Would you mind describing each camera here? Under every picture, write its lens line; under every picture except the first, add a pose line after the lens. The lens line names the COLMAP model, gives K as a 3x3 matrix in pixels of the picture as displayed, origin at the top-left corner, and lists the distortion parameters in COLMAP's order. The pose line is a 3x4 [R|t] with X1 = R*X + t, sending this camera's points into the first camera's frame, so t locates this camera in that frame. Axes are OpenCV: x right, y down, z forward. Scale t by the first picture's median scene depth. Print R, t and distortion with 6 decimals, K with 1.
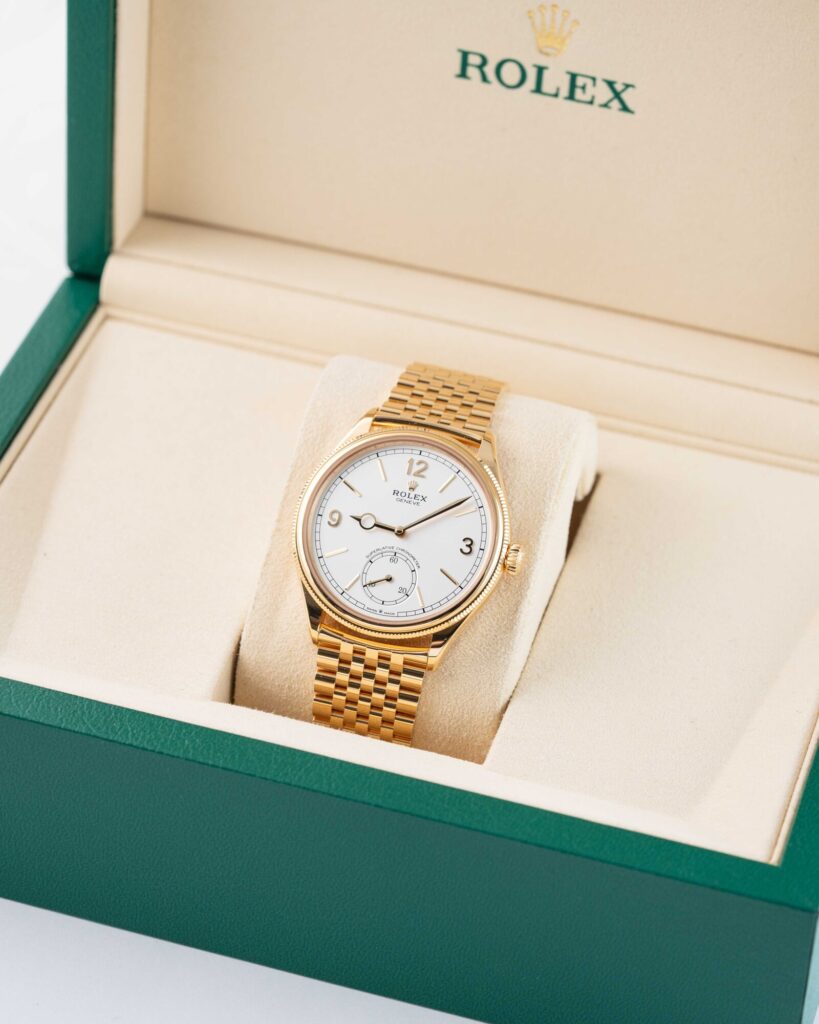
lens RADIAL K [[5301.9, 0, 409.5], [0, 5301.9, 512.0], [0, 0, 1]] dist [-0.431286, -4.662166]
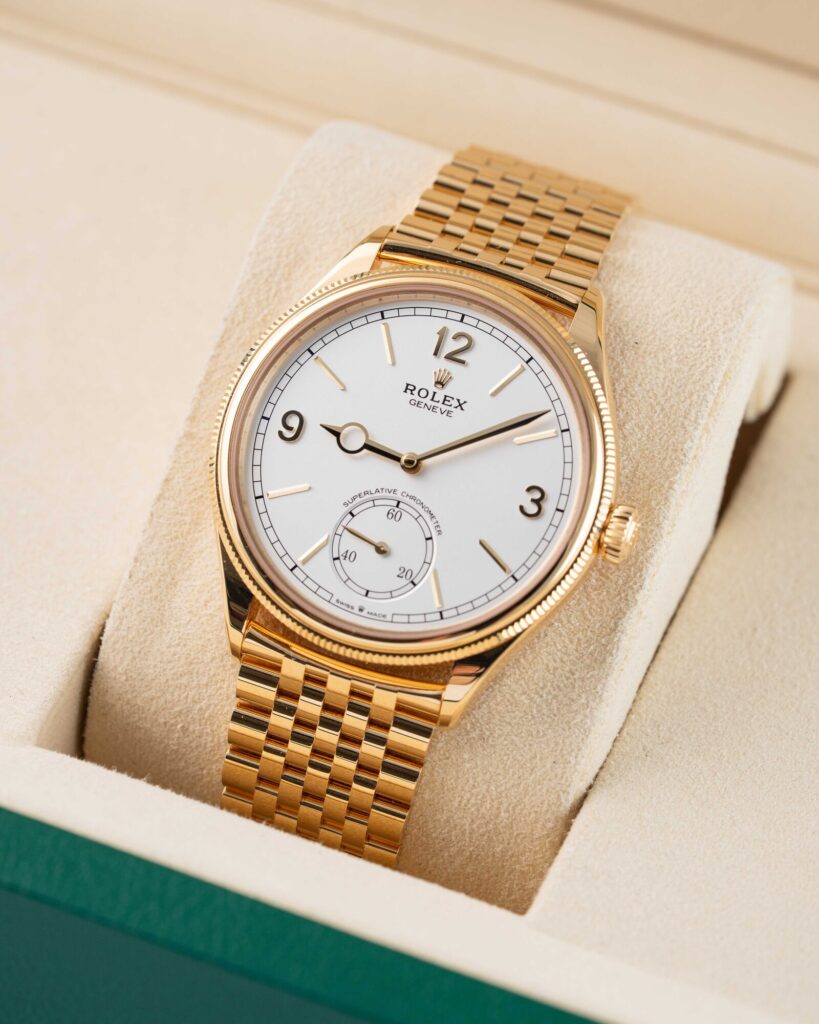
lens RADIAL K [[5301.9, 0, 409.5], [0, 5301.9, 512.0], [0, 0, 1]] dist [-0.431286, -4.662166]
pose [[0.995837, 0.087174, -0.026646, 0.012716], [-0.085558, 0.994717, 0.056736, -0.021581], [0.031451, -0.054220, 0.998034, 0.464370]]
